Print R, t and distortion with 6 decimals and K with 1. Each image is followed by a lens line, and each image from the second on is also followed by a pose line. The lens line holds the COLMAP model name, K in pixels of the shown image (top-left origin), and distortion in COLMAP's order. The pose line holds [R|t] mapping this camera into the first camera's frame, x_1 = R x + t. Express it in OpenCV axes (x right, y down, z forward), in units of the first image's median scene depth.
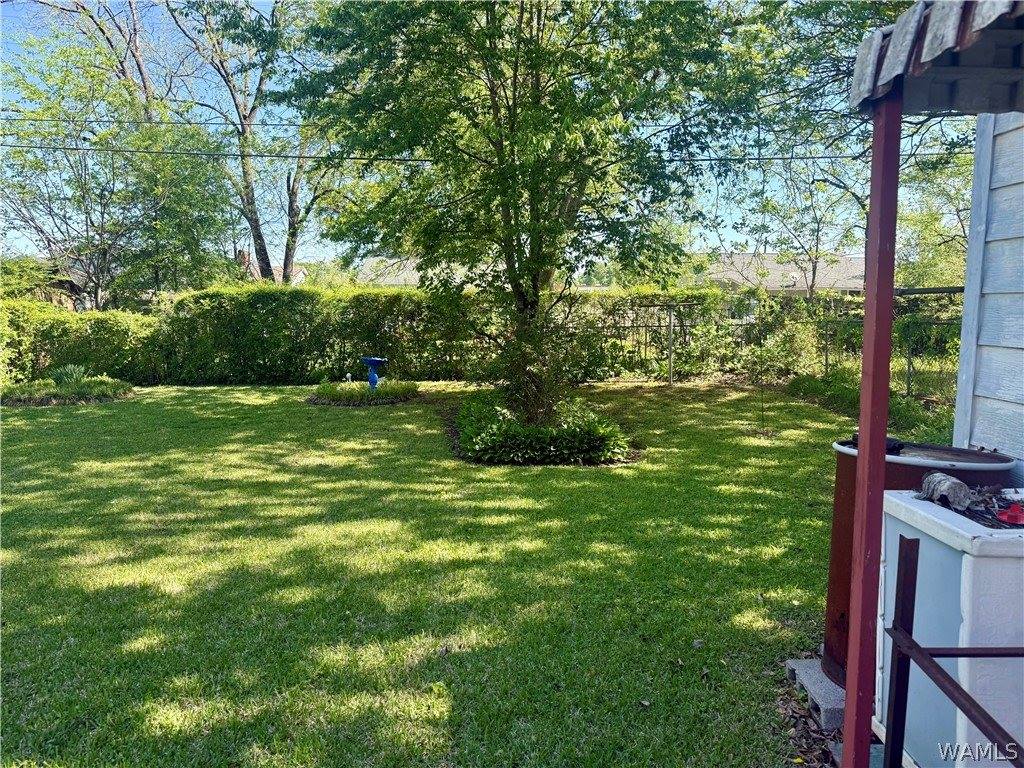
lens RADIAL K [[719.4, 0, 510.2], [0, 719.4, 384.6], [0, 0, 1]] dist [0.021101, -0.005476]
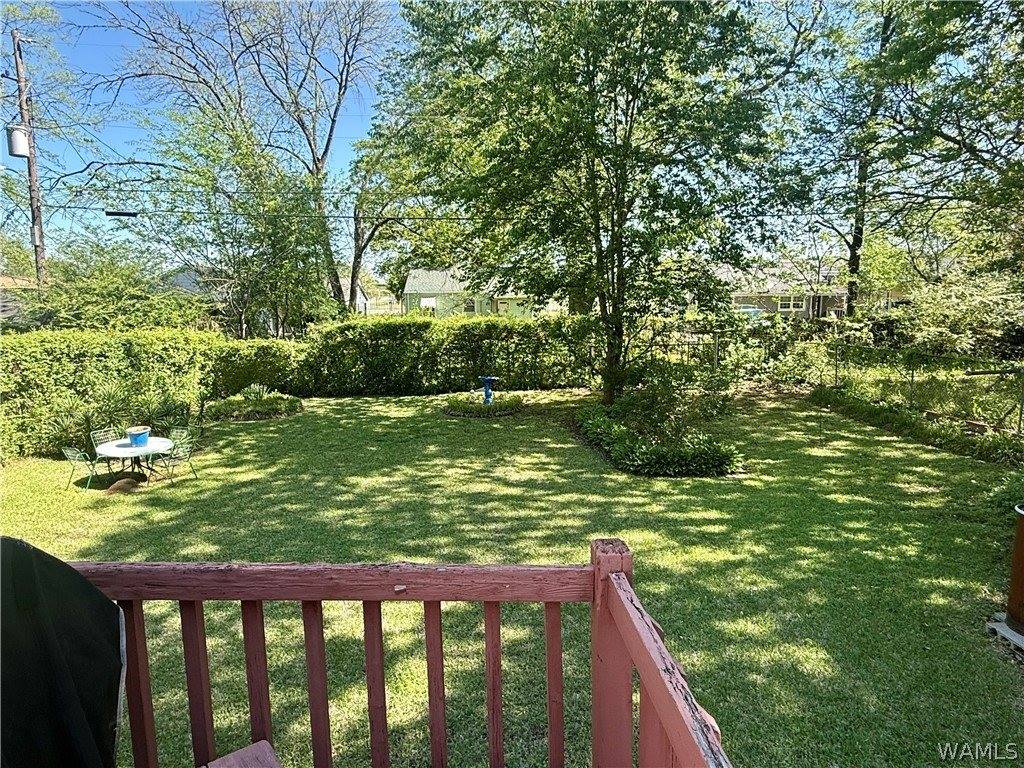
lens RADIAL K [[616.6, 0, 513.9], [0, 616.6, 382.5], [0, 0, 1]] dist [-0.019588, 0.002395]
pose [[0.999911, -0.010518, 0.008193, -0.388502], [0.010323, 0.999670, 0.023512, -0.133910], [-0.008438, -0.023426, 0.999690, -0.244836]]
